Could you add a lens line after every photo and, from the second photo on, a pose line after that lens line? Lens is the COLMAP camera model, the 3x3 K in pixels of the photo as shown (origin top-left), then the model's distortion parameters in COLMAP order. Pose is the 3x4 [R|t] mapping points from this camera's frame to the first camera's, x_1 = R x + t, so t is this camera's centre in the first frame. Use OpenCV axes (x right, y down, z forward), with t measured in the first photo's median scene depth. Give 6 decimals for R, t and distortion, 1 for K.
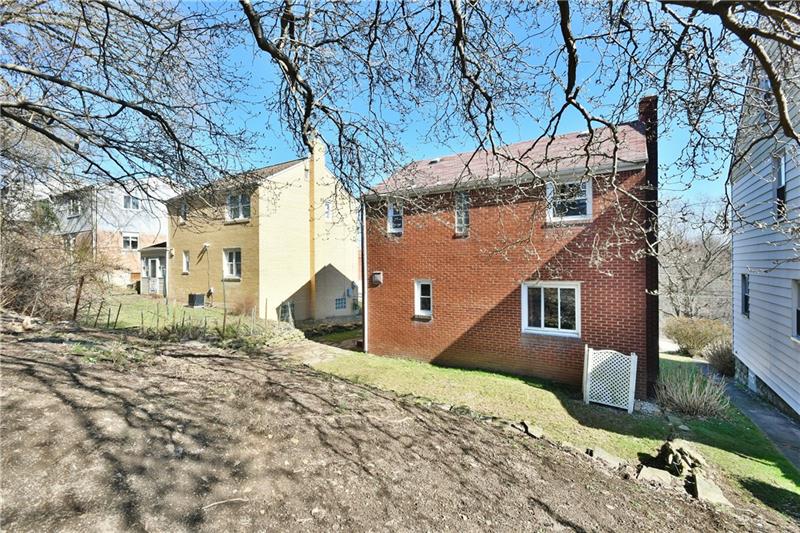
lens RADIAL K [[355.6, 0, 396.1], [0, 355.6, 268.9], [0, 0, 1]] dist [-0.019019, -0.000125]
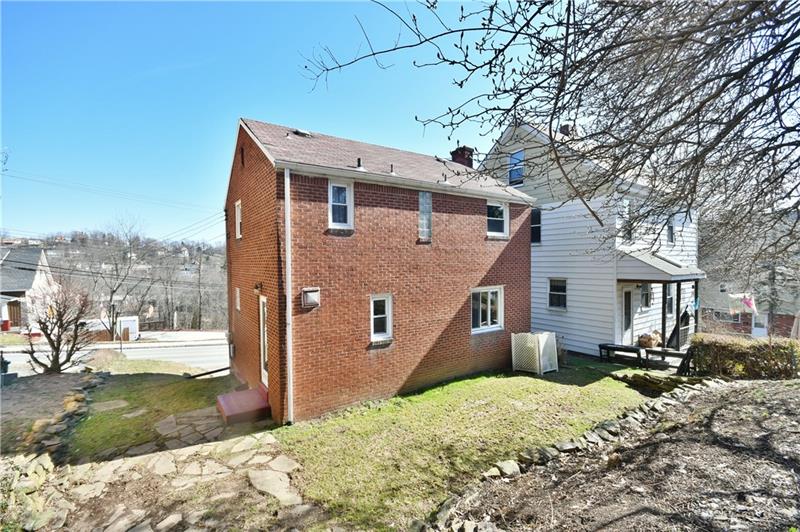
lens RADIAL K [[355.6, 0, 396.1], [0, 355.6, 268.4], [0, 0, 1]] dist [-0.019019, -0.000125]
pose [[0.385274, -0.020069, 0.922584, -0.672631], [0.011022, 0.999792, 0.017146, -0.042364], [-0.922736, 0.003563, 0.385415, 0.719956]]
